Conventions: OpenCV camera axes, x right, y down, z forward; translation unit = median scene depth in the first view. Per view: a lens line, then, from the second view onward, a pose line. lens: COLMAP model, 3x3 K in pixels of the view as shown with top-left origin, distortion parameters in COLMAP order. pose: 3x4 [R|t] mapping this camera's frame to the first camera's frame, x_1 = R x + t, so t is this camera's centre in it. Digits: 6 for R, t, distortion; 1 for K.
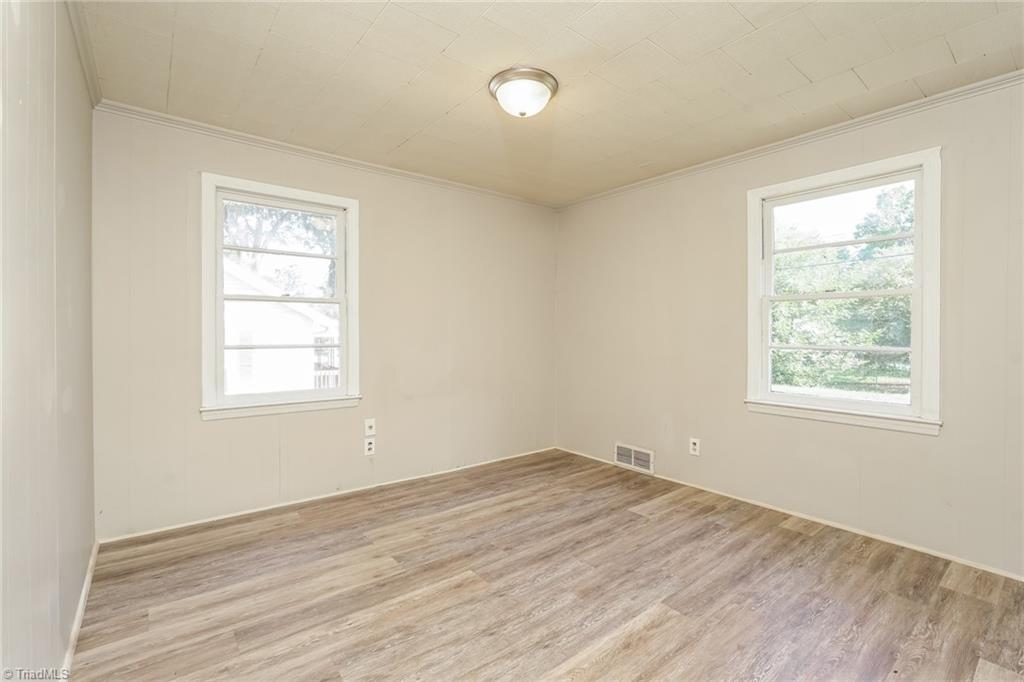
lens RADIAL K [[459.6, 0, 508.8], [0, 459.6, 333.8], [0, 0, 1]] dist [-0.008654, 0.004239]
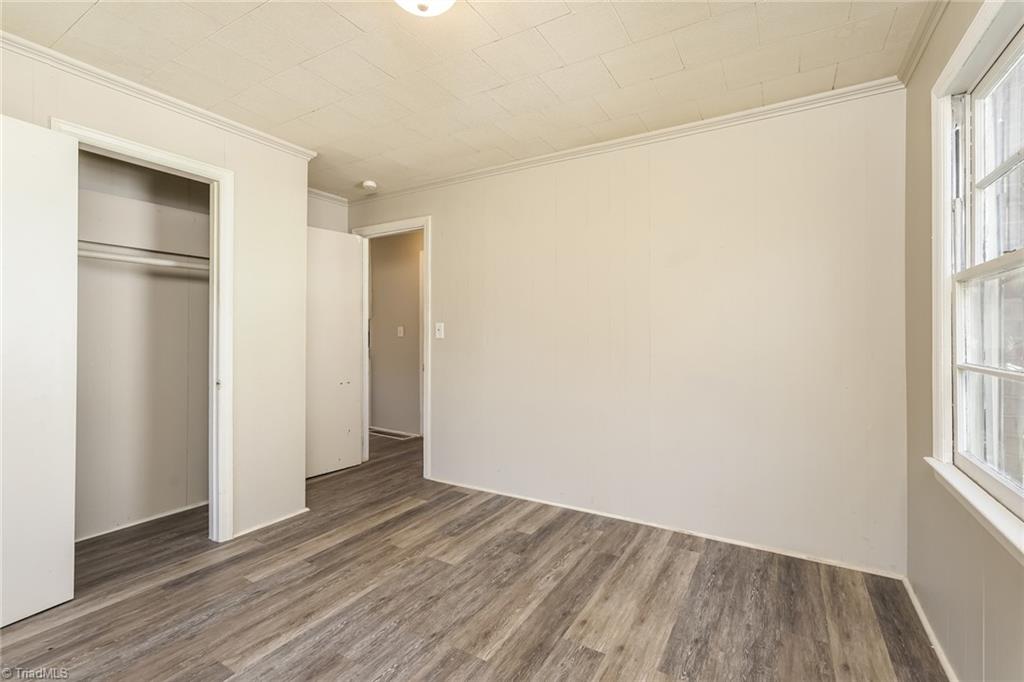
lens RADIAL K [[459.6, 0, 513.1], [0, 459.6, 337.3], [0, 0, 1]] dist [-0.008654, 0.004239]
pose [[-0.940326, -0.003861, -0.340254, 0.151626], [-0.007537, 0.999927, 0.009483, -0.019176], [0.340193, 0.011482, -0.940286, 1.973910]]
